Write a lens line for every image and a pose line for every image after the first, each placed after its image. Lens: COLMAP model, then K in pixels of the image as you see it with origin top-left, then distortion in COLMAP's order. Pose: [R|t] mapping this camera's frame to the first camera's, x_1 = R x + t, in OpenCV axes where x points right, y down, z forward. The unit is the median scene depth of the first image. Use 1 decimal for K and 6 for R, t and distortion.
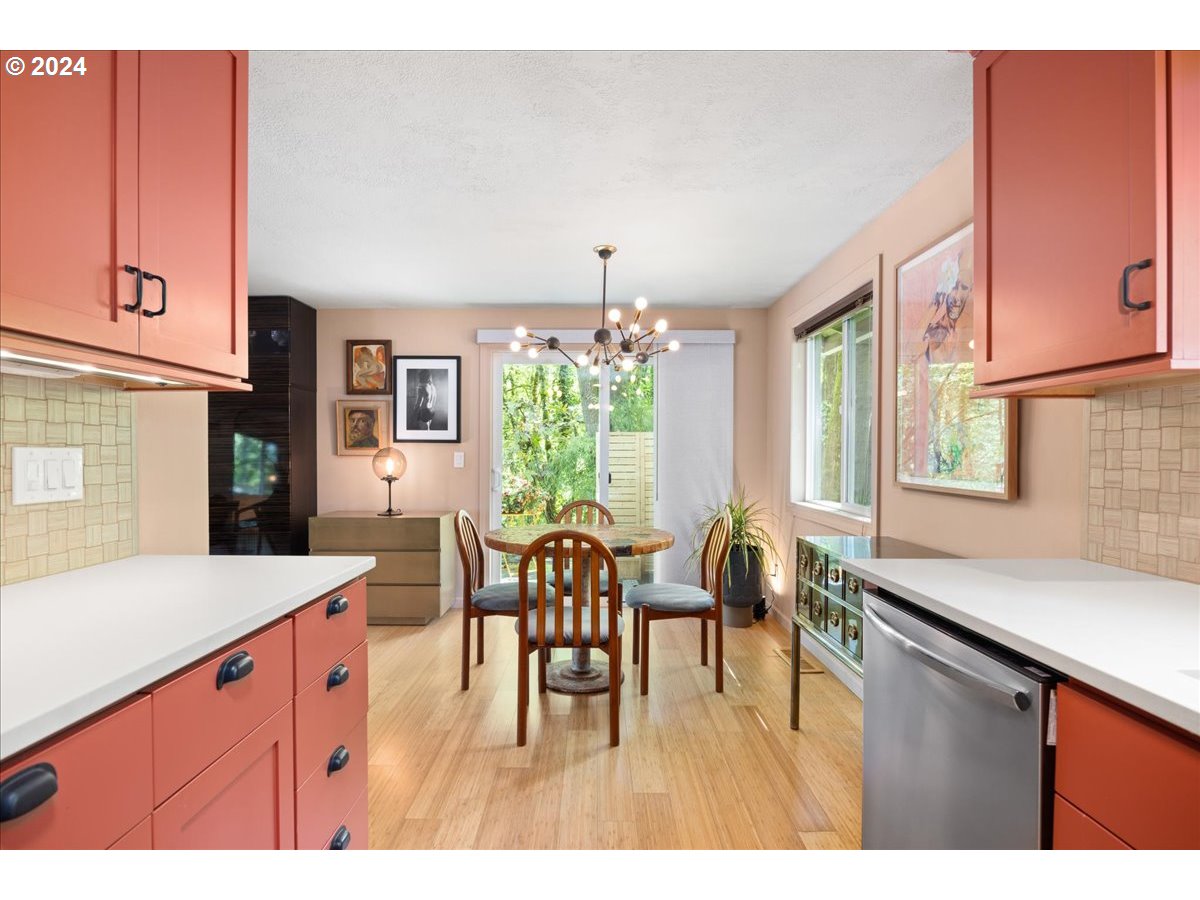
lens RADIAL K [[480.6, 0, 591.7], [0, 480.6, 453.6], [0, 0, 1]] dist [-0.000172, 0.000073]
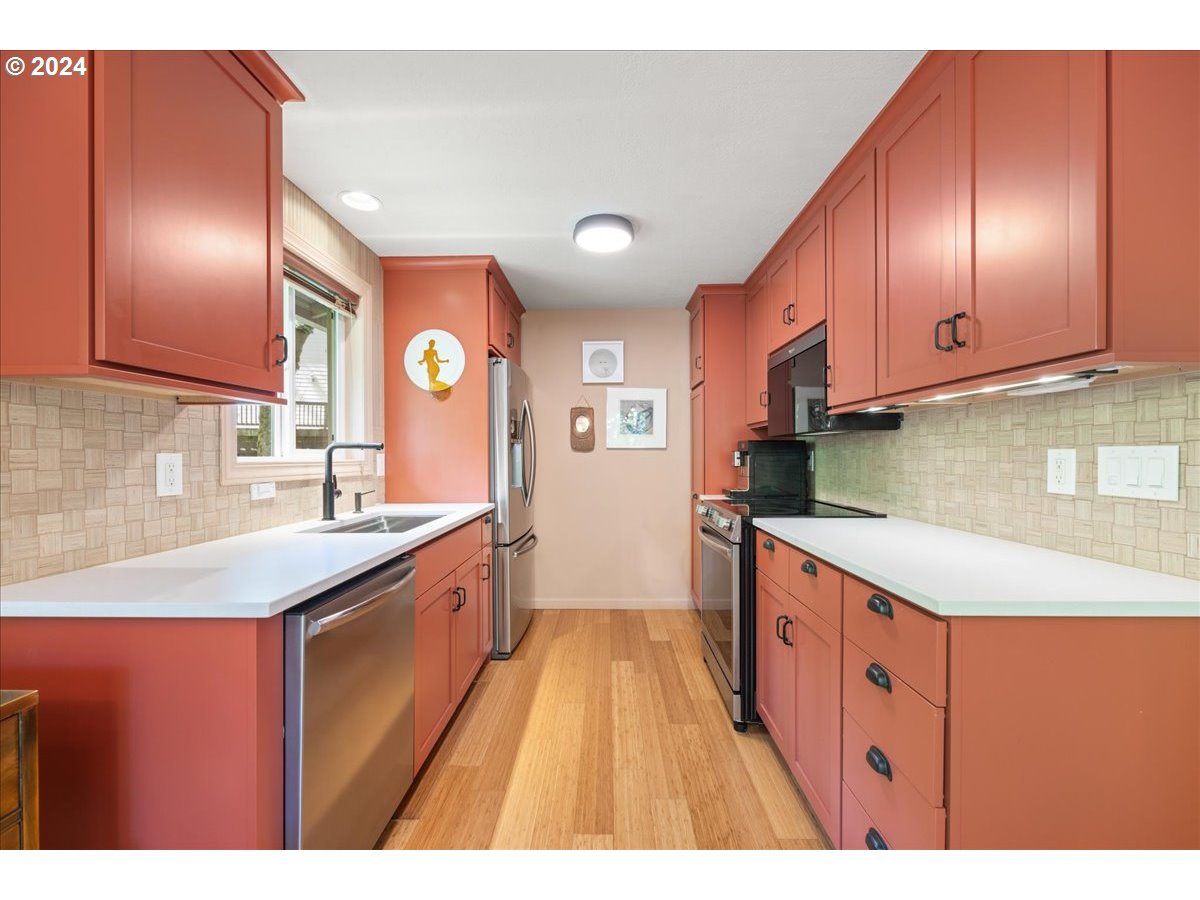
lens RADIAL K [[480.6, 0, 591.7], [0, 480.6, 453.6], [0, 0, 1]] dist [-0.000172, 0.000073]
pose [[-0.999798, 0.001285, 0.020058, 0.041925], [0.001231, 0.999995, -0.002744, 0.005493], [-0.020062, -0.002719, -0.999795, 2.046825]]
